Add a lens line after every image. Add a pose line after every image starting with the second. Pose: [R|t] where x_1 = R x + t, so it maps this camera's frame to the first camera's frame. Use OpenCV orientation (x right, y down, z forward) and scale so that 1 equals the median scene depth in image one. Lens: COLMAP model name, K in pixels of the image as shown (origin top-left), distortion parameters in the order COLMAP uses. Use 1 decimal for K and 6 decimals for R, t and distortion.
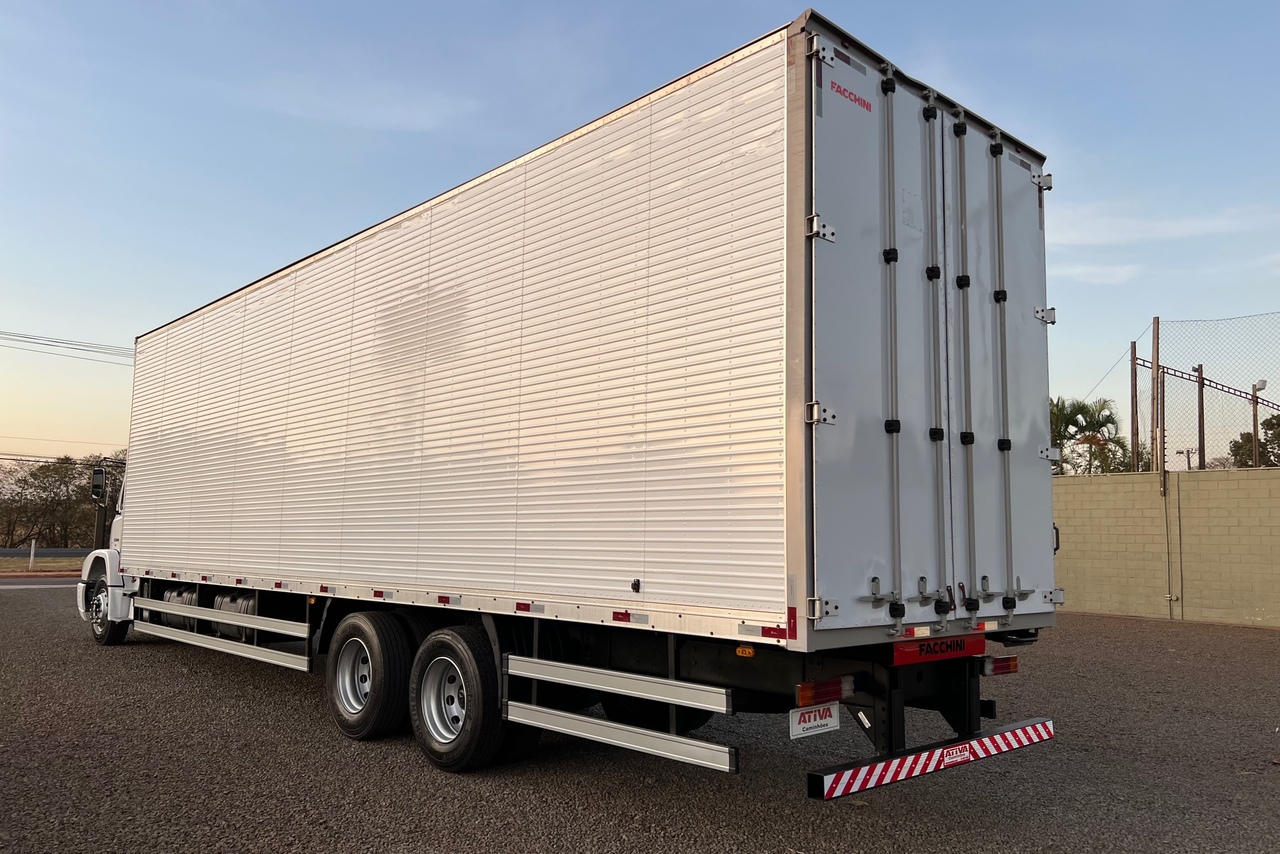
lens RADIAL K [[962.0, 0, 650.6], [0, 962.0, 428.9], [0, 0, 1]] dist [0.012858, -0.007178]
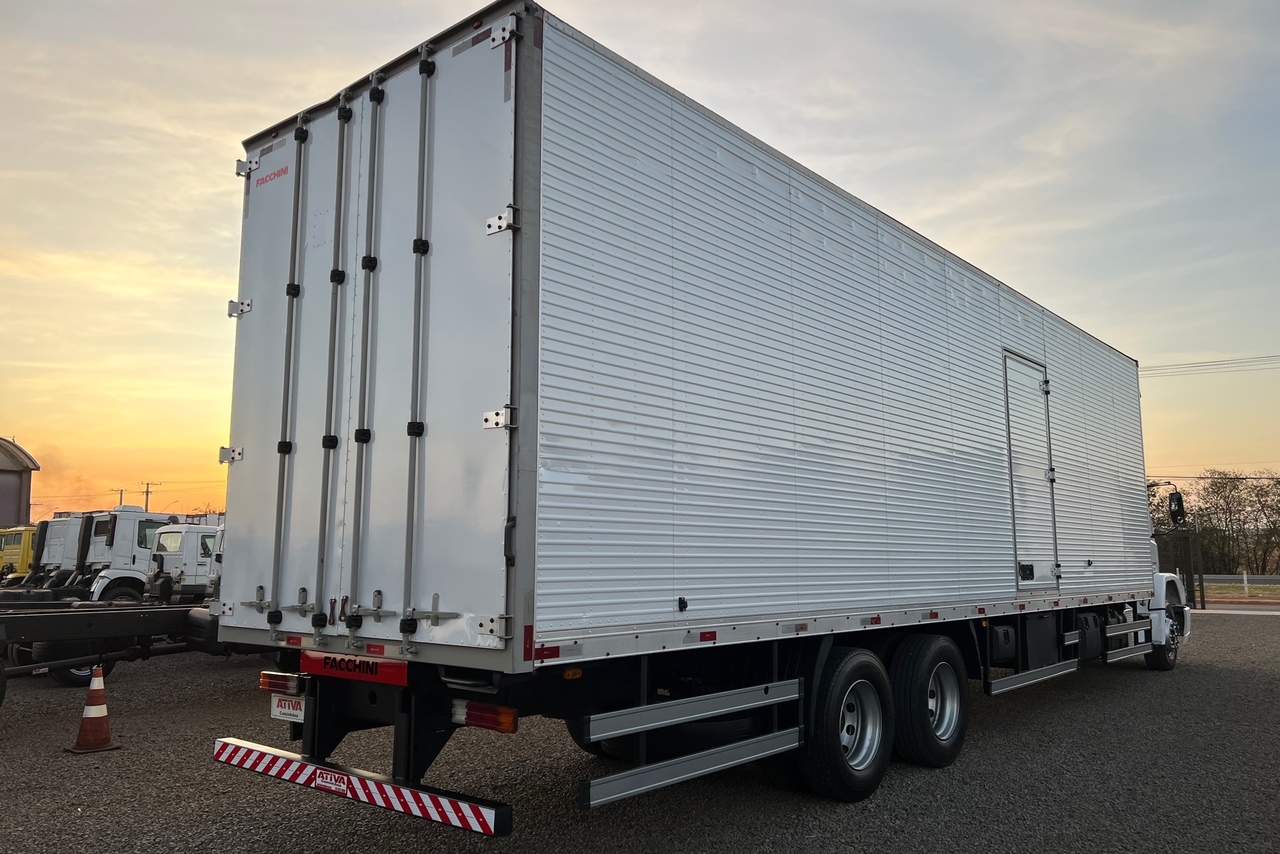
lens RADIAL K [[962.0, 0, 643.5], [0, 962.0, 426.5], [0, 0, 1]] dist [0.012858, -0.007178]
pose [[0.113846, -0.153690, -0.981539, 1.289252], [0.120701, 0.982784, -0.139885, 0.164289], [0.986139, -0.102547, 0.130436, 1.184485]]
